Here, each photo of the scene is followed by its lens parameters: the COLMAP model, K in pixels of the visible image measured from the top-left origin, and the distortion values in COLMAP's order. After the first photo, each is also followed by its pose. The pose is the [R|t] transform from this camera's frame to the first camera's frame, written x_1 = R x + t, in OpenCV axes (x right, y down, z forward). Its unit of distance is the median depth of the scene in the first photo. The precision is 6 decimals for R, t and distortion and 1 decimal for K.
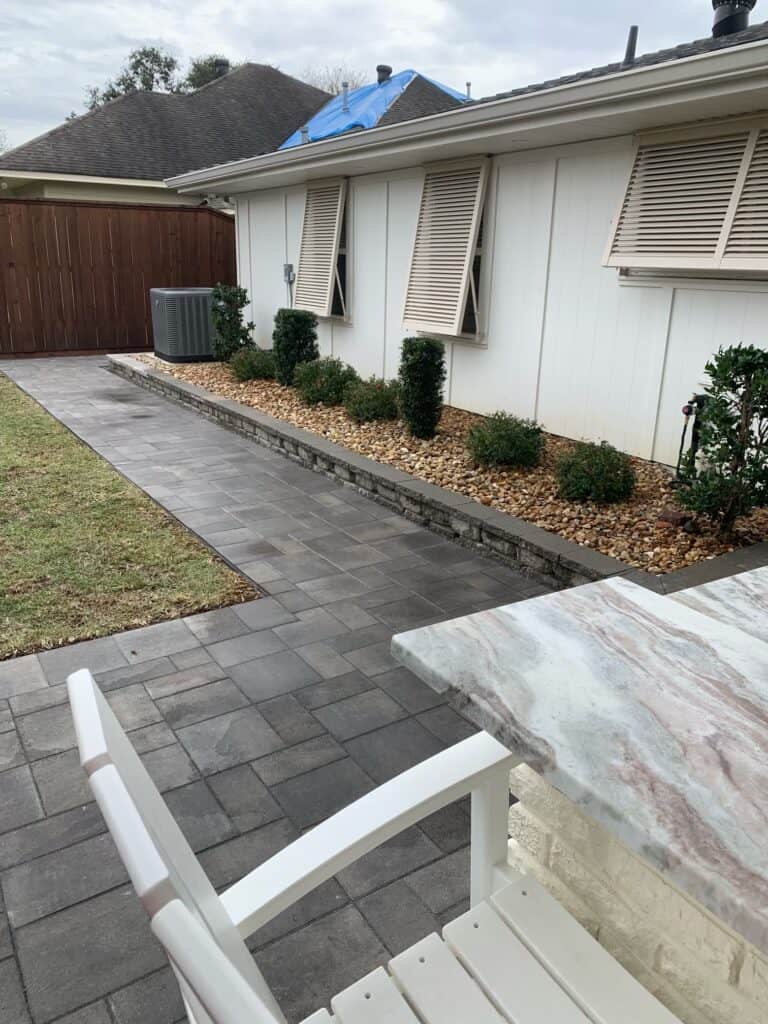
lens RADIAL K [[780.2, 0, 386.0], [0, 780.2, 512.9], [0, 0, 1]] dist [0.006267, 0.003016]
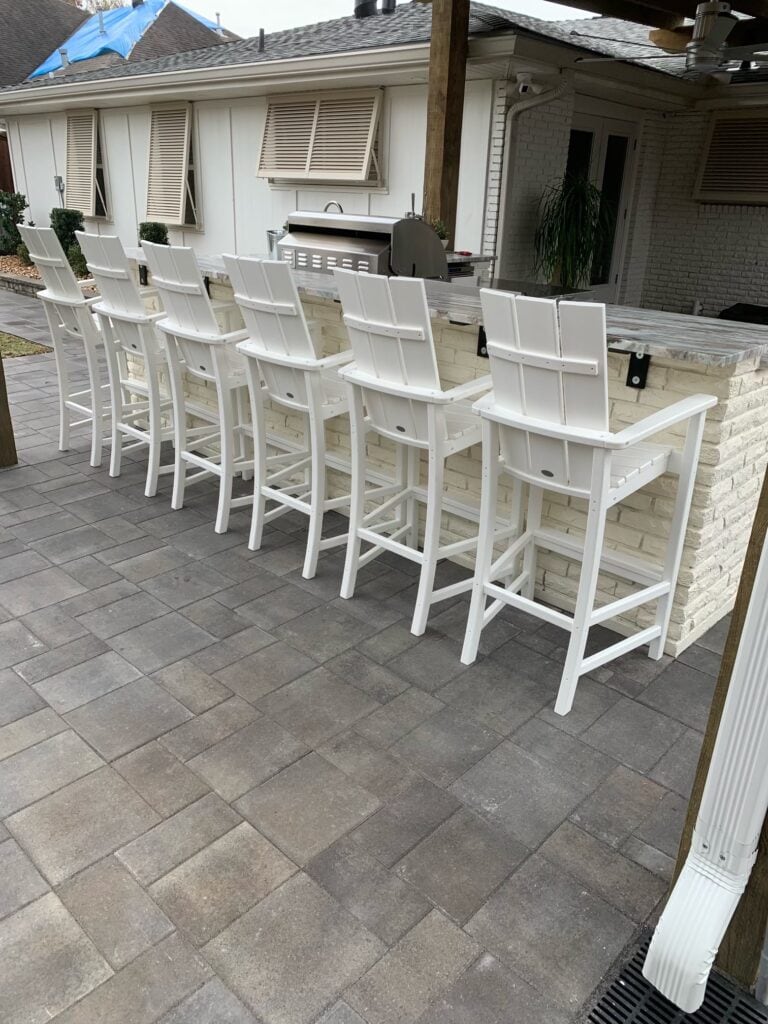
lens RADIAL K [[780.2, 0, 381.5], [0, 780.2, 506.9], [0, 0, 1]] dist [0.006267, 0.003016]
pose [[0.970732, -0.079249, 0.226714, 0.062786], [0.060860, 0.994348, 0.086990, 0.158136], [-0.232327, -0.070646, 0.970069, -0.451386]]
